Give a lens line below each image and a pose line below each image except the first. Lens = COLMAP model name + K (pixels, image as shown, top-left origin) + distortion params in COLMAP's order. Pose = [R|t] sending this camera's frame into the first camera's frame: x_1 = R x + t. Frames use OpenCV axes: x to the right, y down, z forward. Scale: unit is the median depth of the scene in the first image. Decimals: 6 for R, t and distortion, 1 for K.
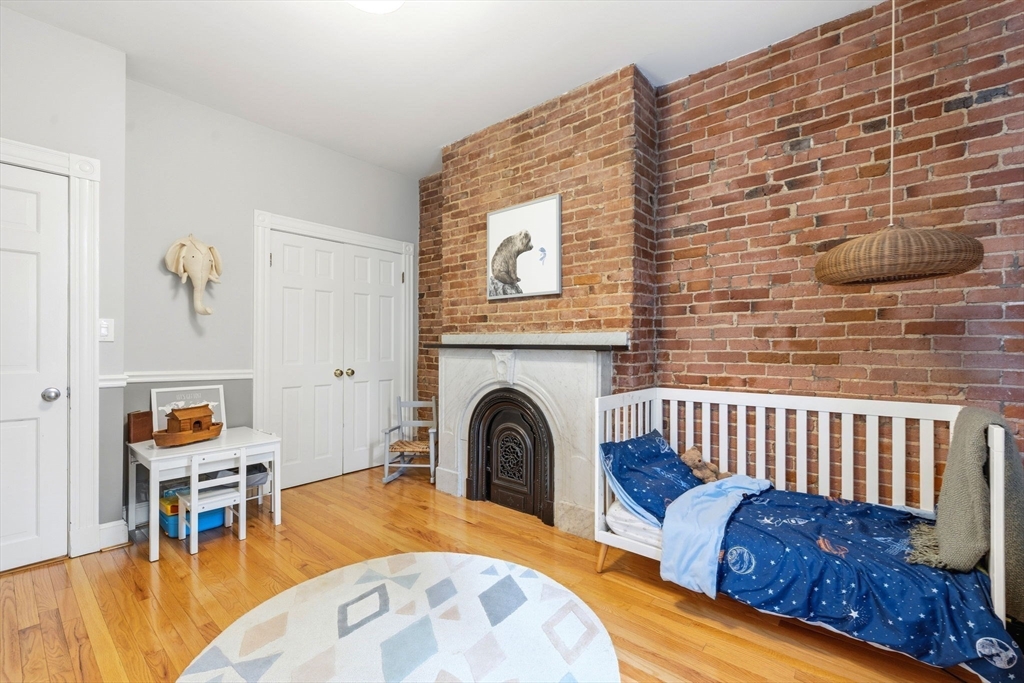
lens RADIAL K [[421.9, 0, 513.0], [0, 421.9, 345.1], [0, 0, 1]] dist [-0.000809, 0.000116]
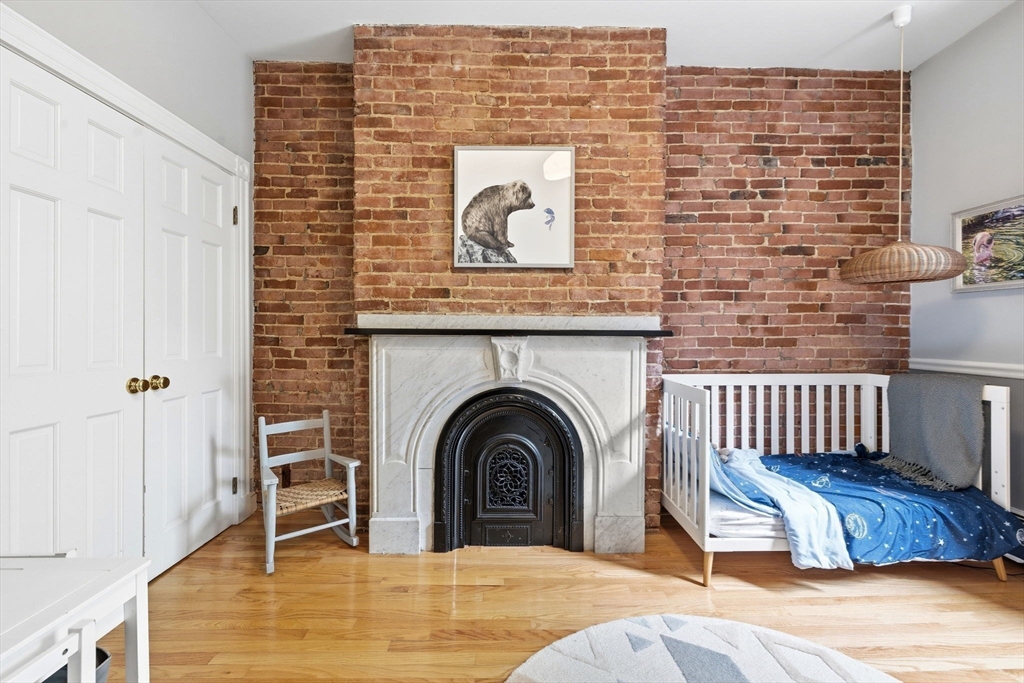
lens RADIAL K [[421.9, 0, 513.0], [0, 421.9, 336.4], [0, 0, 1]] dist [-0.000809, 0.000116]
pose [[0.766717, -0.004749, 0.641967, -0.551571], [-0.001950, 0.999951, 0.009727, 0.004039], [-0.641982, -0.008710, 0.766670, 0.476585]]
